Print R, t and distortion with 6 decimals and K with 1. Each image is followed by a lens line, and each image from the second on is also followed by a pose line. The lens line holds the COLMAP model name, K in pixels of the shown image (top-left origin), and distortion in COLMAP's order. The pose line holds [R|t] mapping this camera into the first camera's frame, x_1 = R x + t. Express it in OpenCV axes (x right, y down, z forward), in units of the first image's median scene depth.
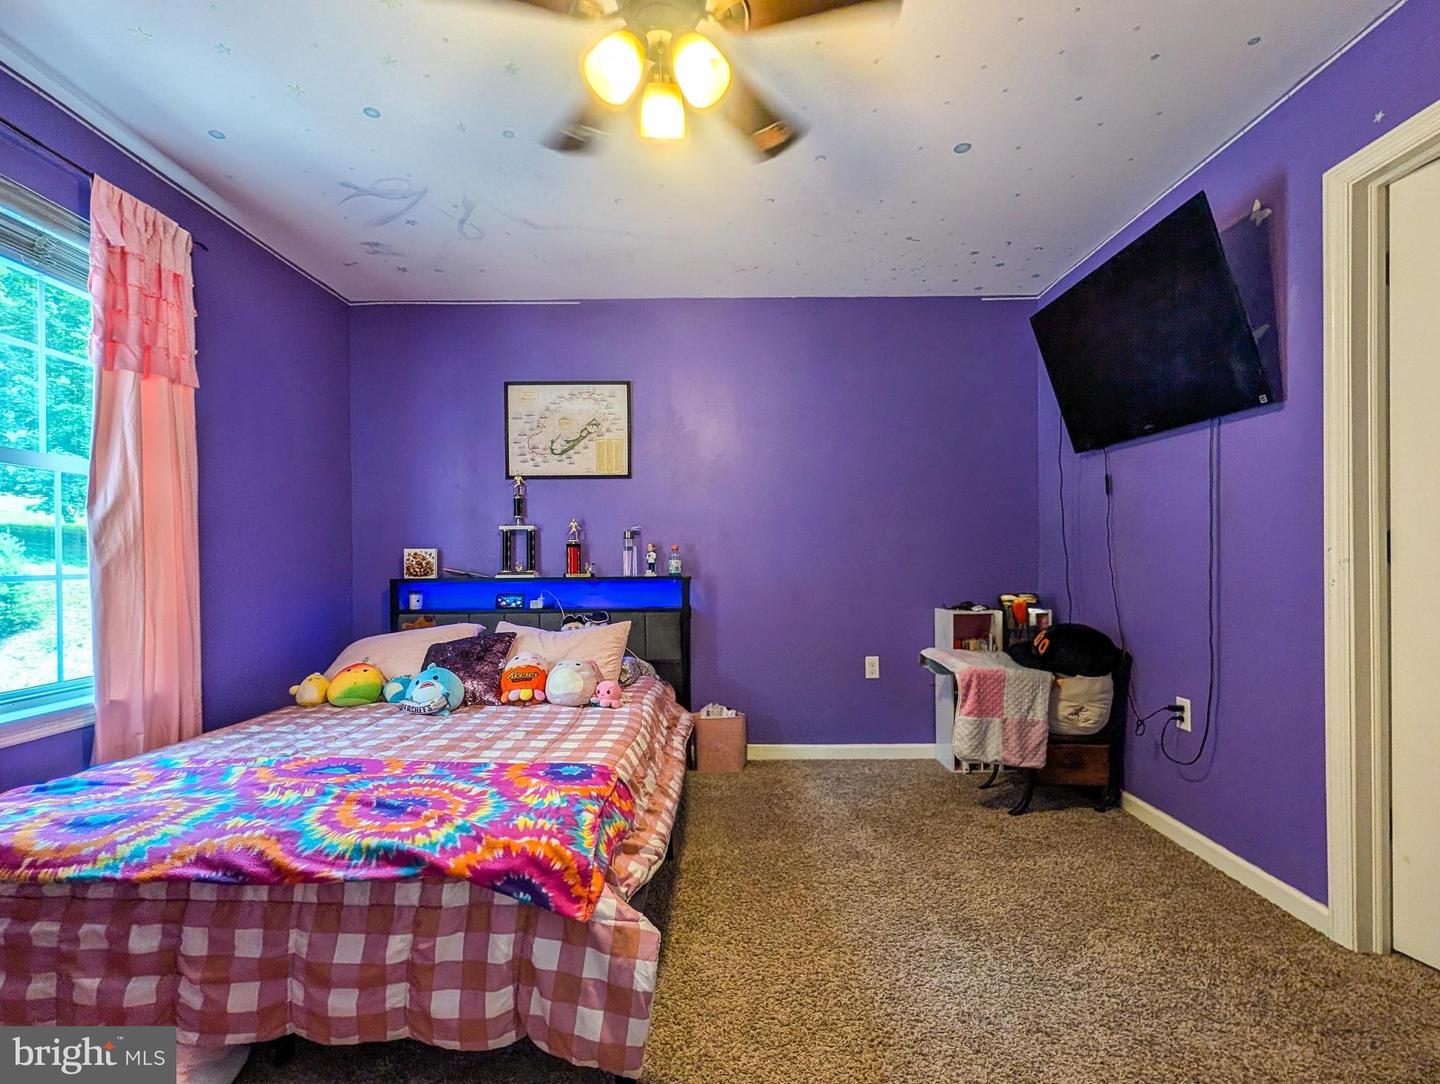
lens RADIAL K [[631.2, 0, 717.1], [0, 631.2, 549.9], [0, 0, 1]] dist [-0.002650, -0.000082]
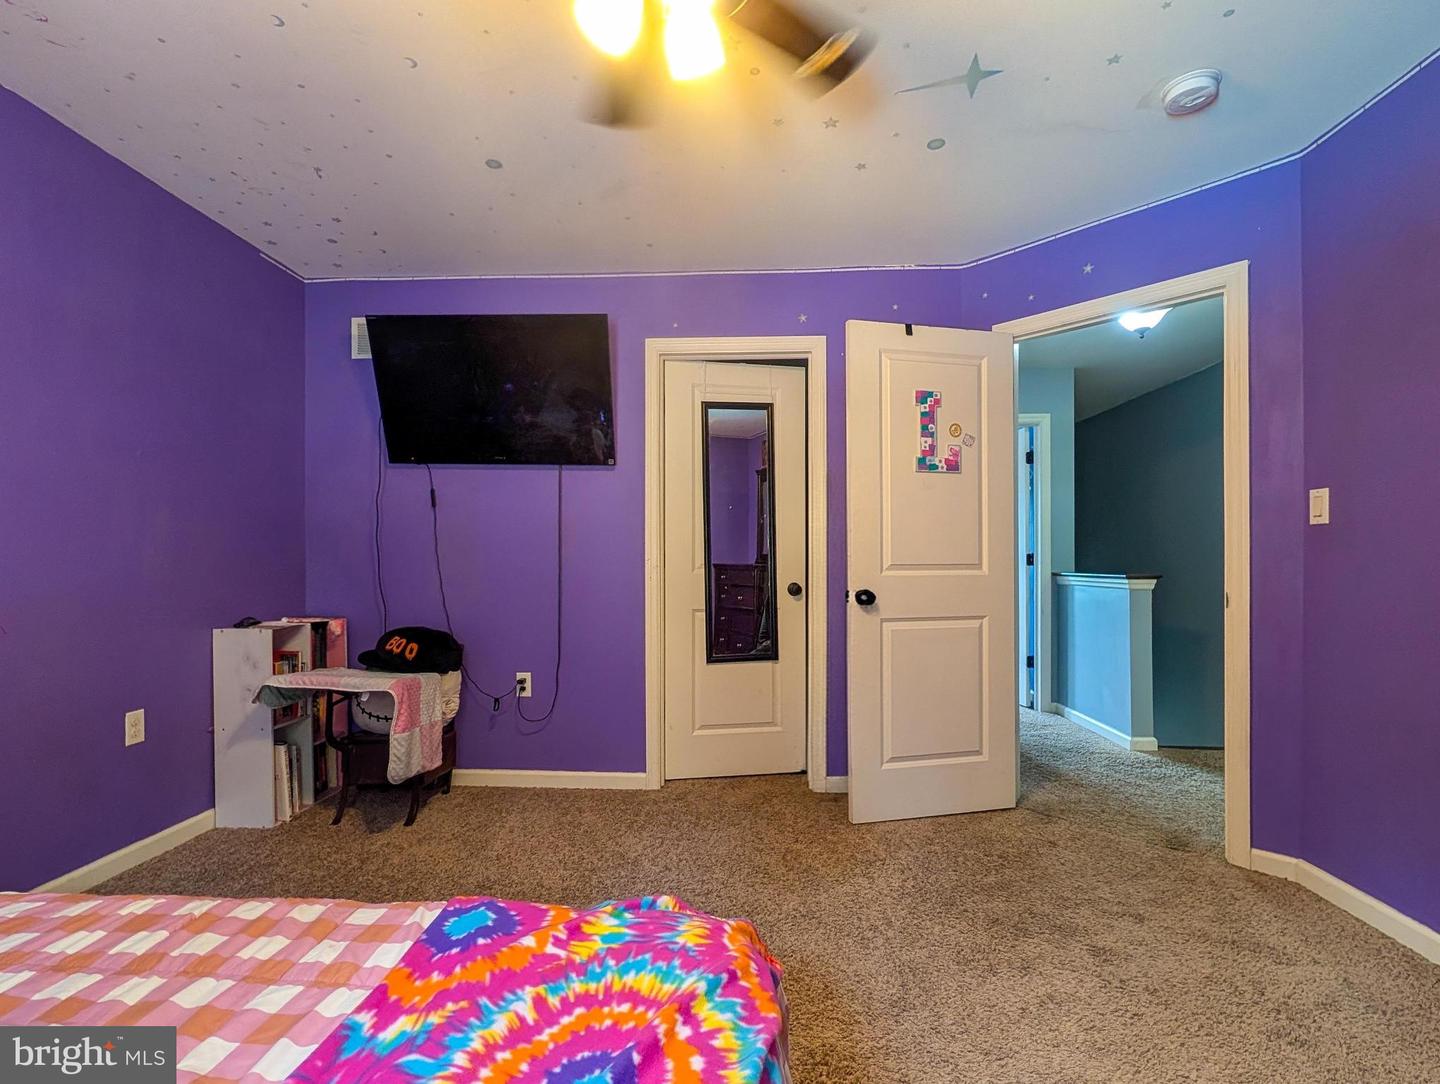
lens RADIAL K [[631.2, 0, 717.1], [0, 631.2, 549.9], [0, 0, 1]] dist [-0.002650, -0.000082]
pose [[0.106999, 0.027081, 0.993890, -0.525385], [-0.014888, 0.999561, -0.025632, 0.009592], [-0.994148, -0.012054, 0.107355, 0.469915]]
